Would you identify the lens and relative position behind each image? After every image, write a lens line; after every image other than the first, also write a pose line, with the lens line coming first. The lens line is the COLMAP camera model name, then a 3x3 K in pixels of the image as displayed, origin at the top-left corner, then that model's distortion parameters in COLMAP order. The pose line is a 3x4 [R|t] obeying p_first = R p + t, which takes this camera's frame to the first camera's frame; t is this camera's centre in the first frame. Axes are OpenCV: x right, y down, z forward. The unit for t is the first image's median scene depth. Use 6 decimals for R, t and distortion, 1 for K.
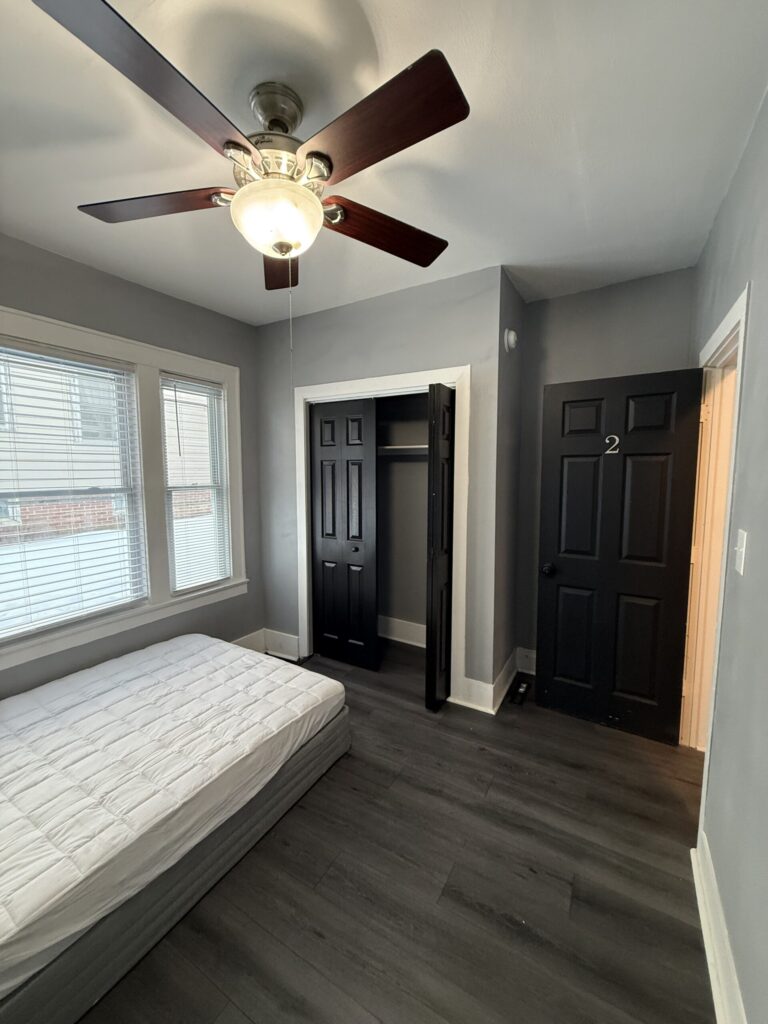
lens RADIAL K [[407.6, 0, 381.5], [0, 407.6, 516.3], [0, 0, 1]] dist [0.001434, -0.000138]
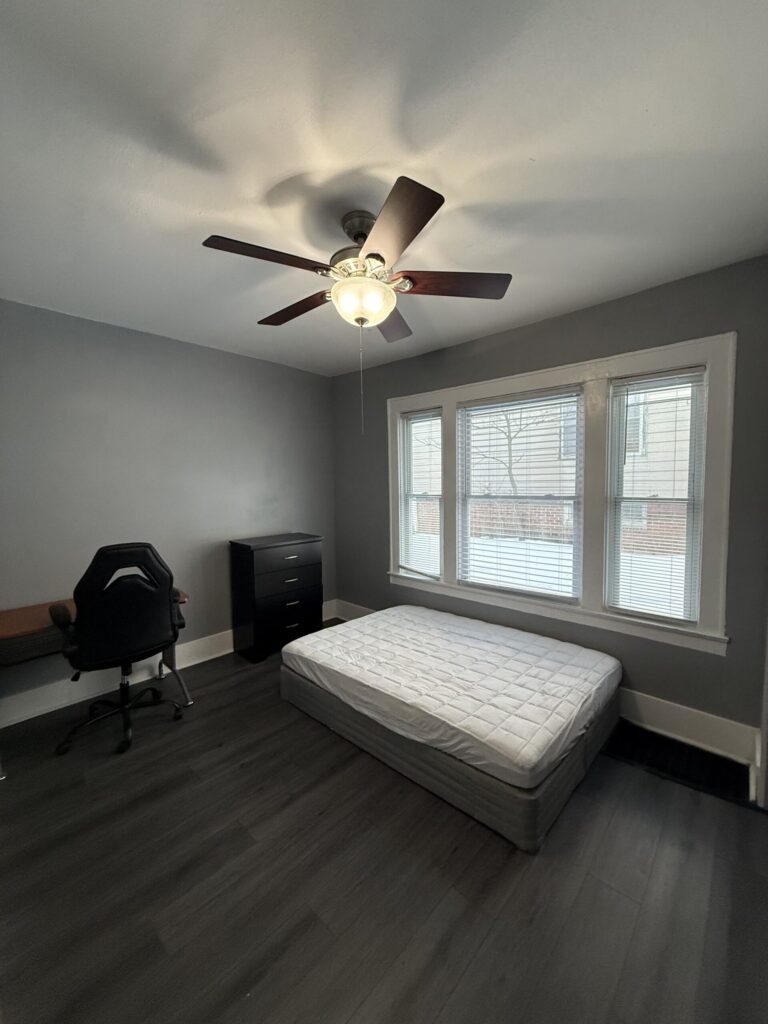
lens RADIAL K [[407.6, 0, 386.6], [0, 407.6, 511.9], [0, 0, 1]] dist [0.001434, -0.000138]
pose [[-0.208133, 0.073420, -0.975341, 0.657287], [-0.096558, 0.990765, 0.095187, -0.094857], [0.973323, 0.113989, -0.199122, 0.826649]]
